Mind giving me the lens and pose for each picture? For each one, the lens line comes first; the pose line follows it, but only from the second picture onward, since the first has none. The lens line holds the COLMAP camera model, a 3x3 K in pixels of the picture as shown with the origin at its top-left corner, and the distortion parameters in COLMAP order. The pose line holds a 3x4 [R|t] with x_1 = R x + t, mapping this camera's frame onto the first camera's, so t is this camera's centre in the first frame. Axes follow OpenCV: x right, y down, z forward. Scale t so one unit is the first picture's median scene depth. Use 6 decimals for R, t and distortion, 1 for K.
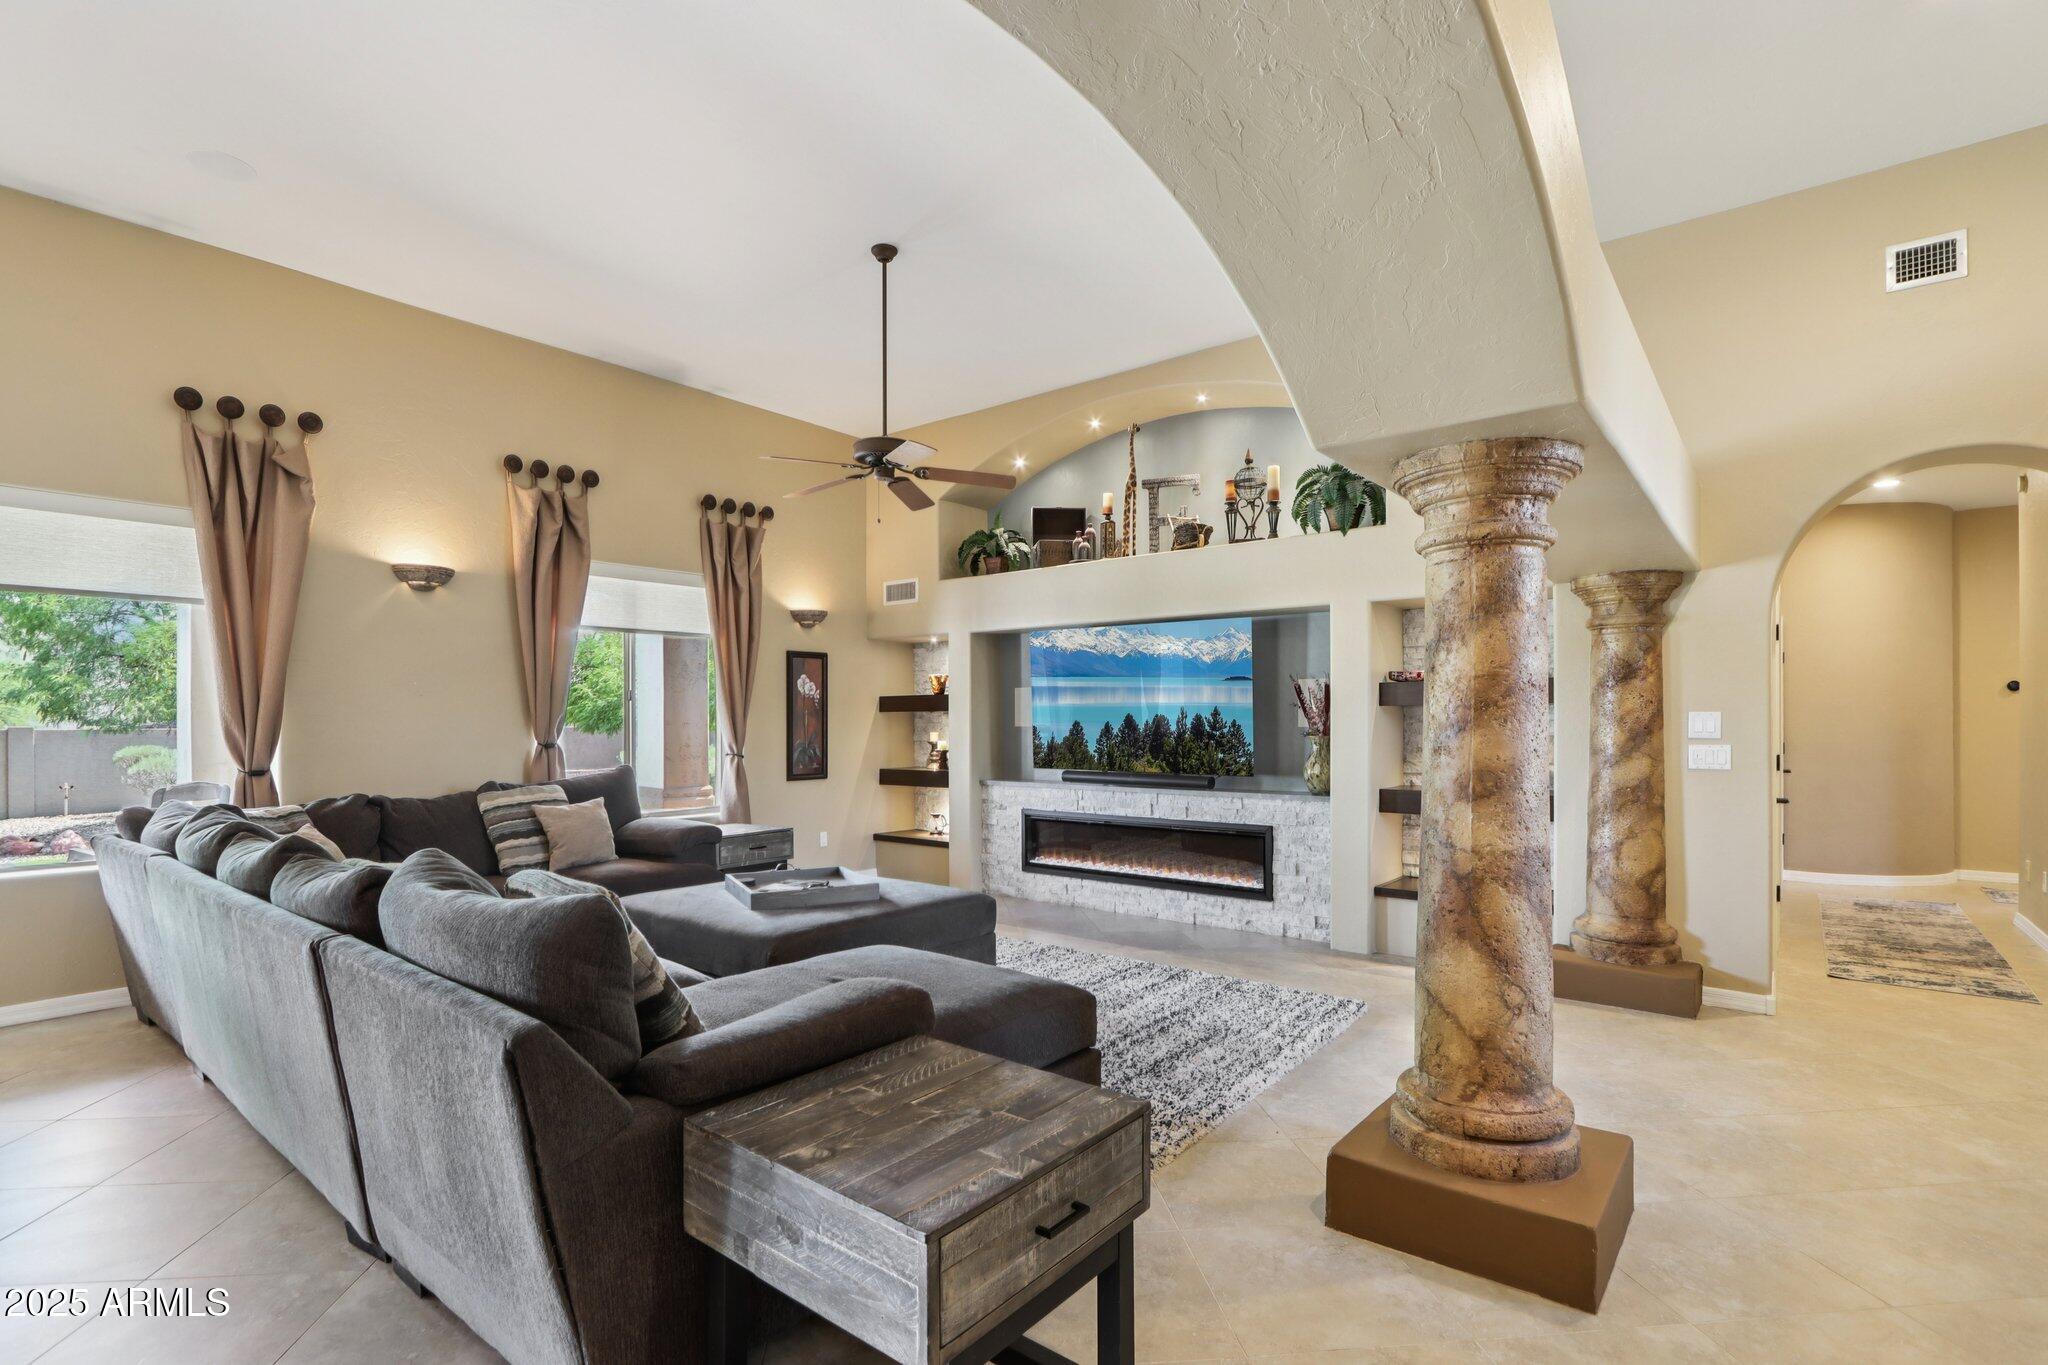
lens RADIAL K [[959.8, 0, 996.2], [0, 959.8, 715.0], [0, 0, 1]] dist [-0.014992, 0.000905]
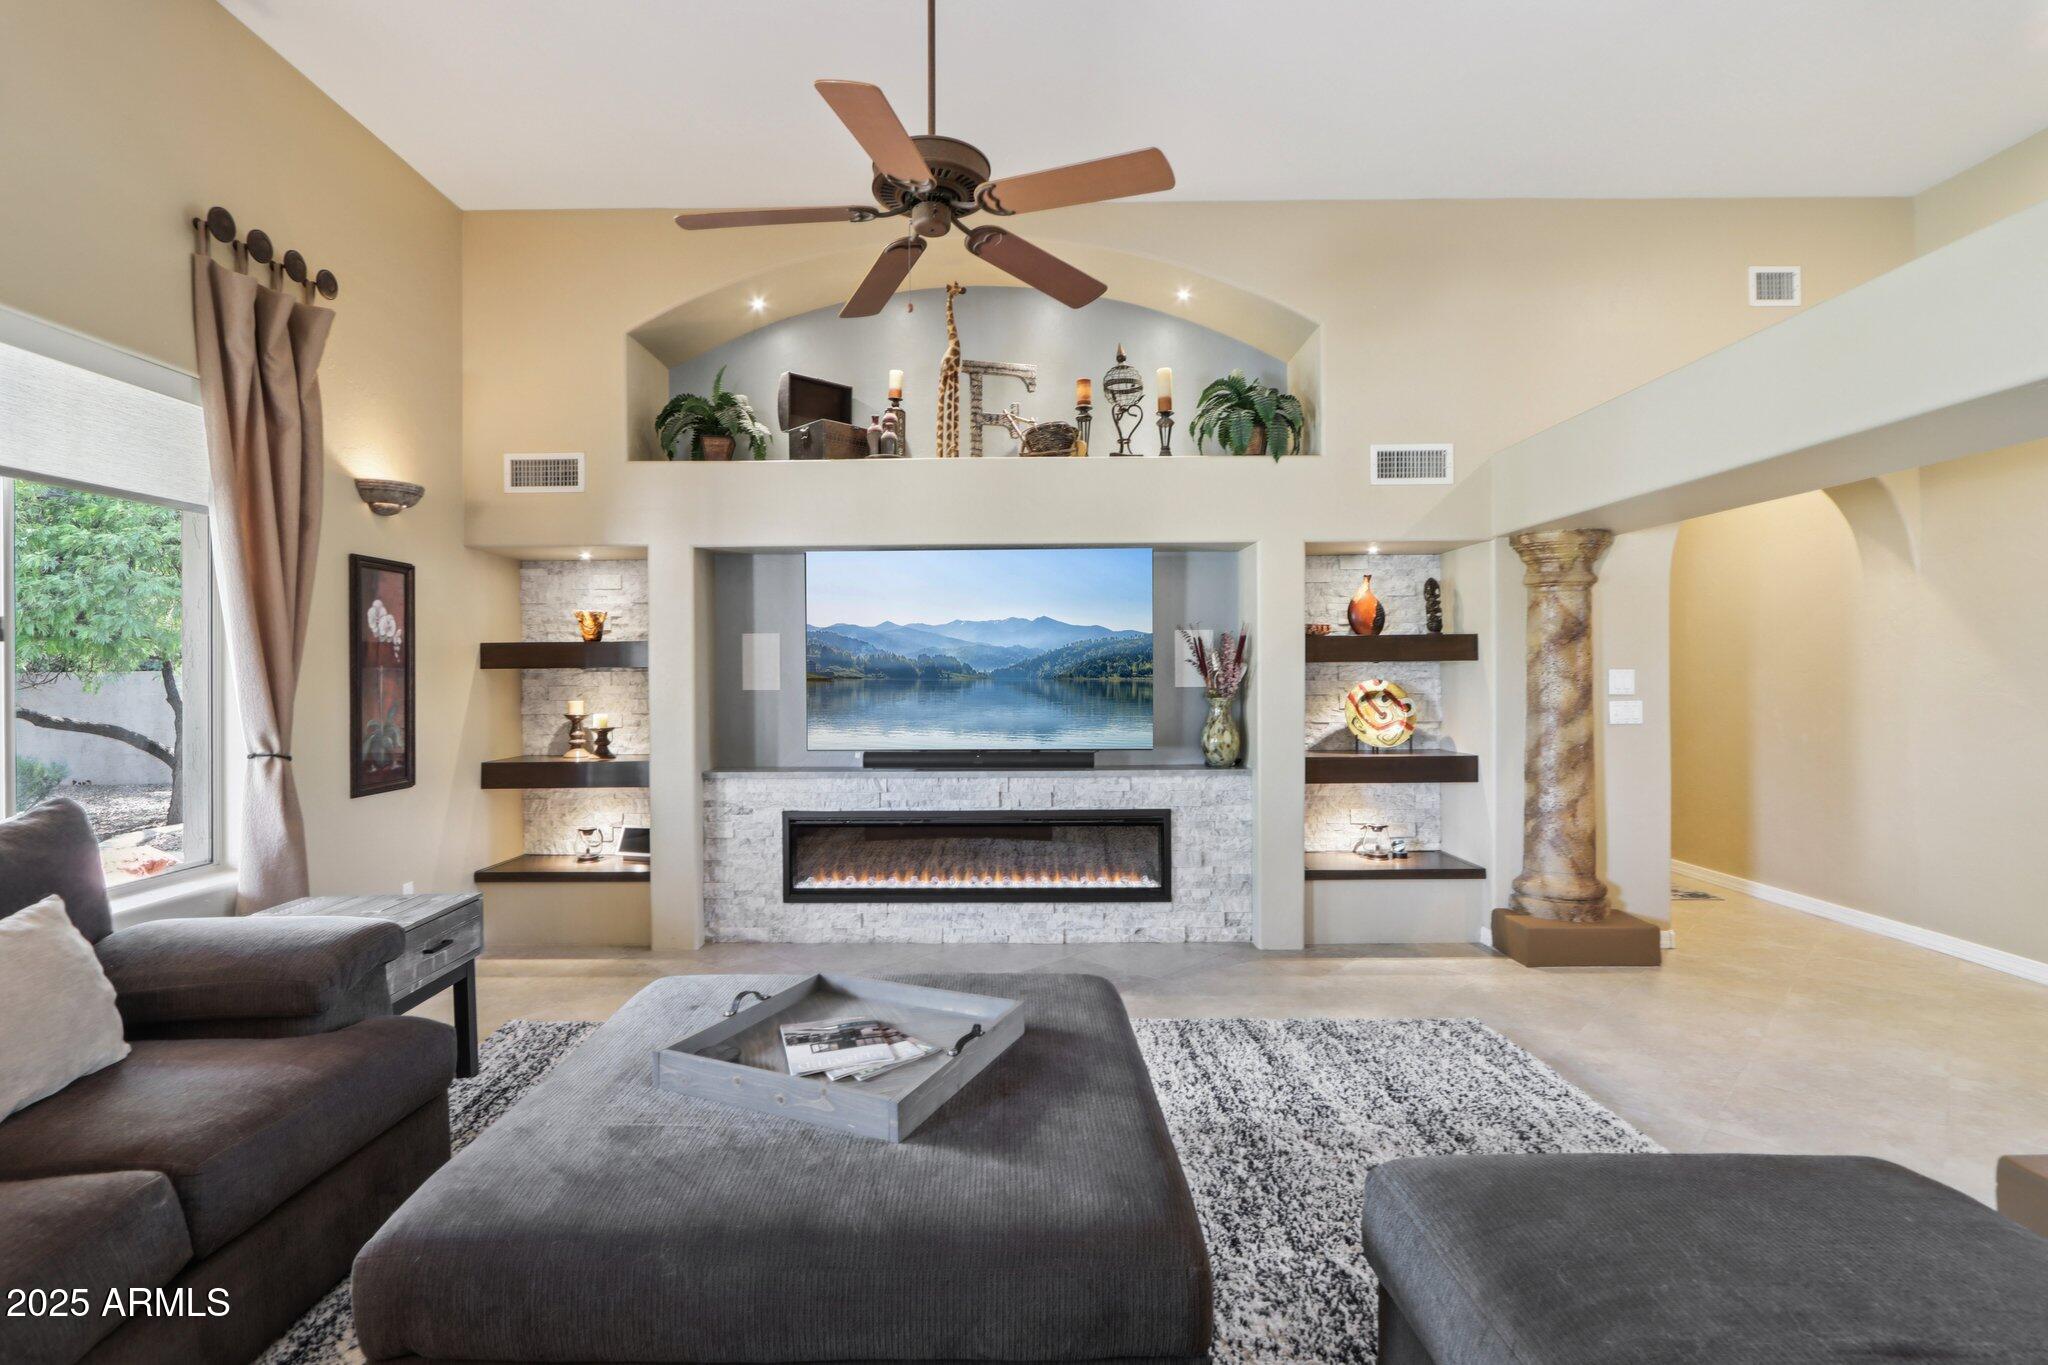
lens RADIAL K [[959.8, 0, 1002.3], [0, 959.8, 675.4], [0, 0, 1]] dist [-0.014992, 0.000905]
pose [[0.781124, -0.003249, 0.624367, -0.297956], [0.001202, 0.999992, 0.003700, -0.001055], [-0.624374, -0.002140, 0.781122, 0.403084]]
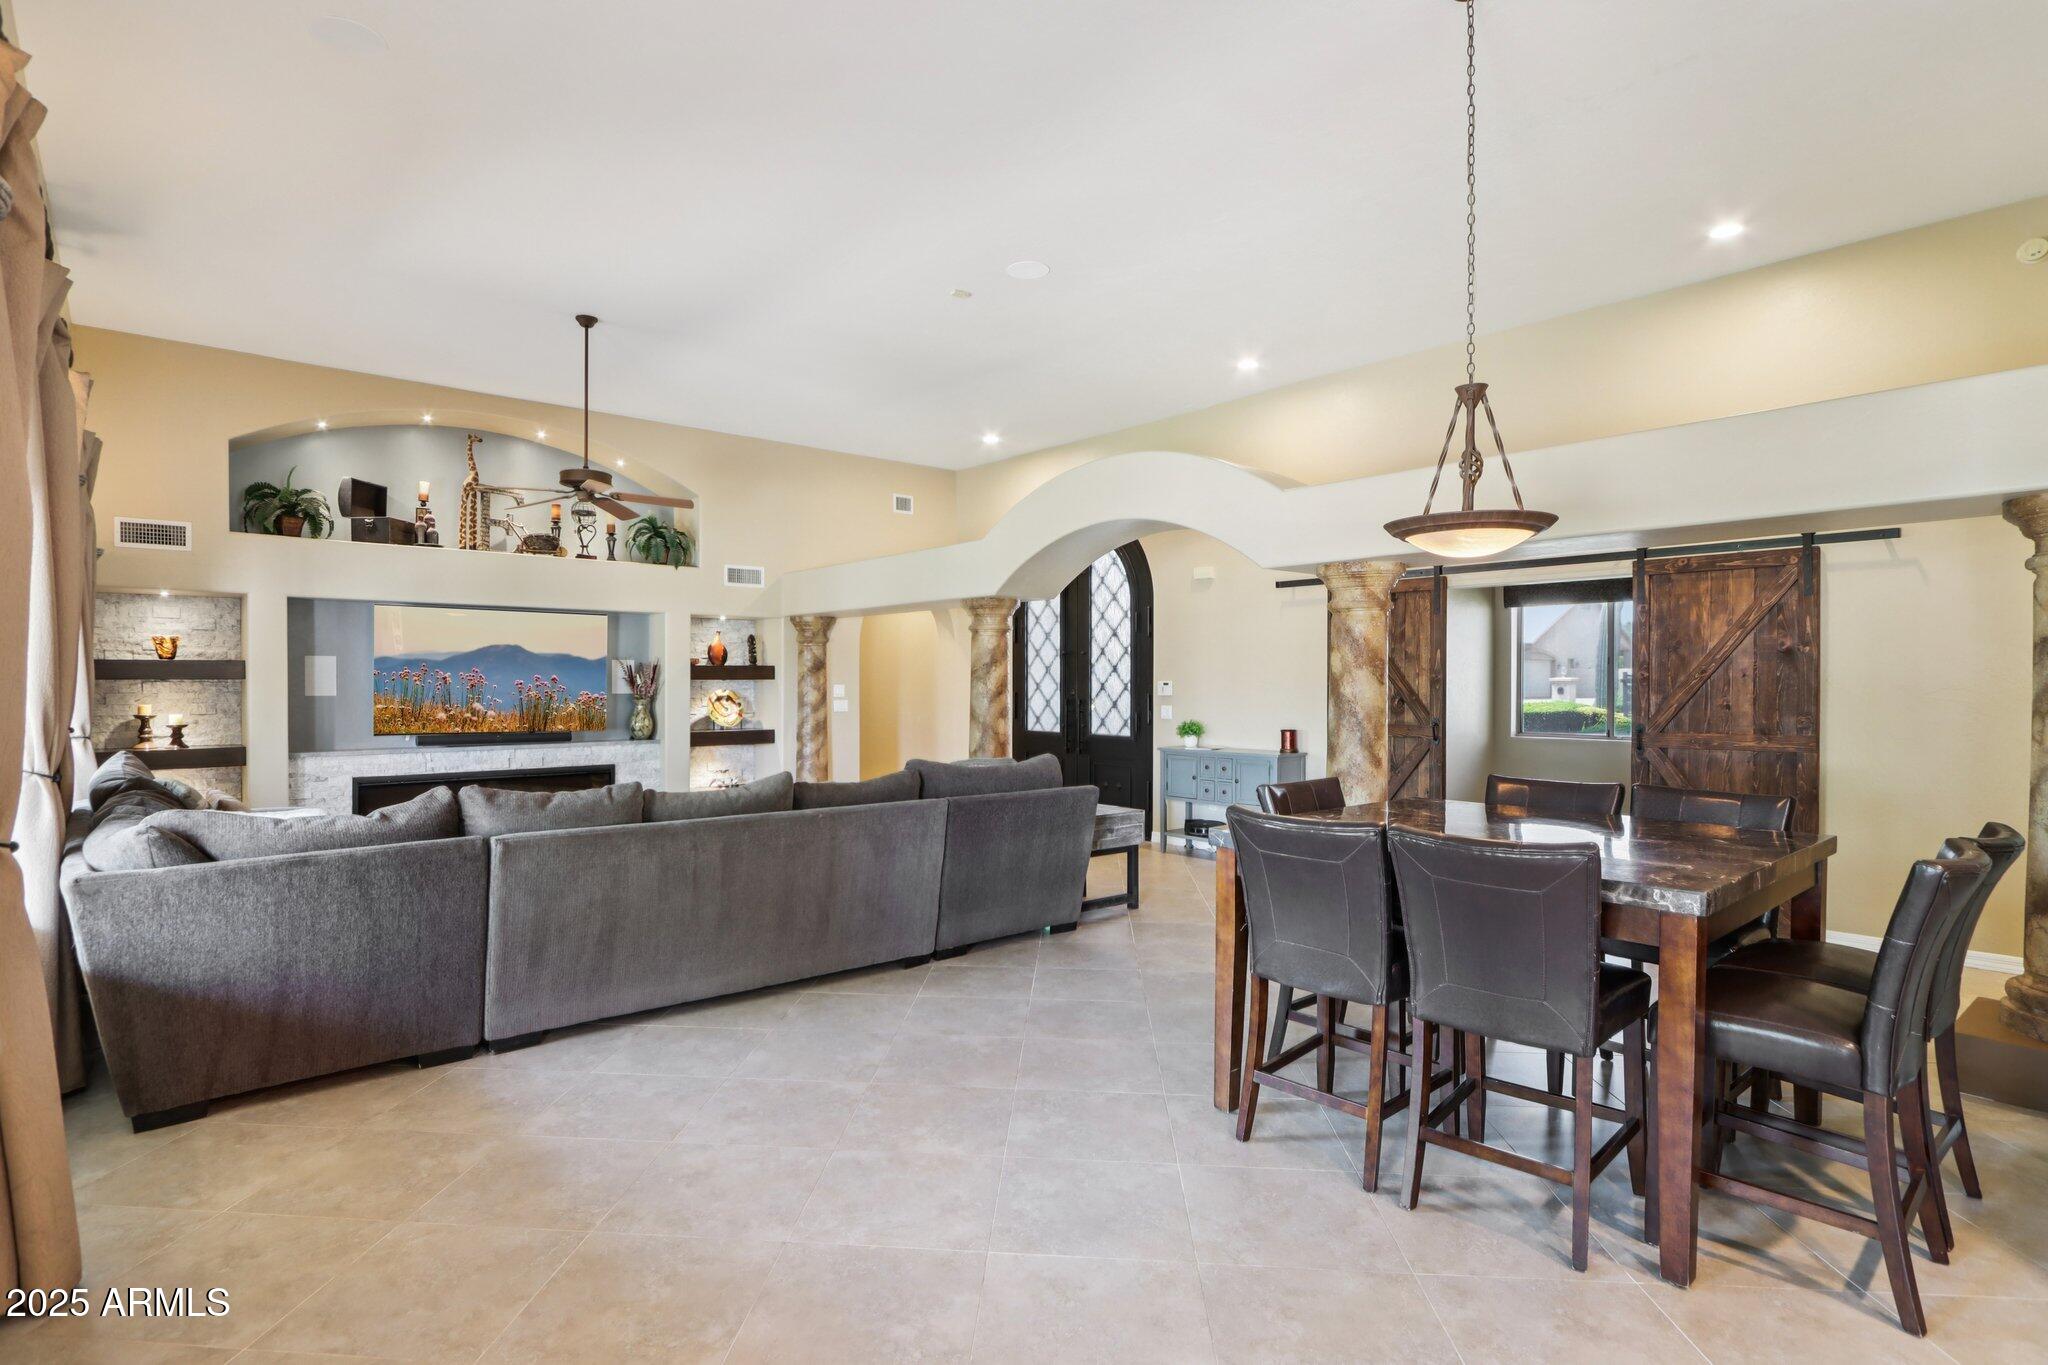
lens RADIAL K [[1038.5, 0, 982.2], [0, 1038.5, 693.1], [0, 0, 1]] dist [0.002206, 0.000344]
pose [[0.197887, -0.010383, 0.980170, -0.986118], [-0.008437, 0.999889, 0.012295, -0.010920], [-0.980189, -0.010702, 0.197777, 0.148898]]
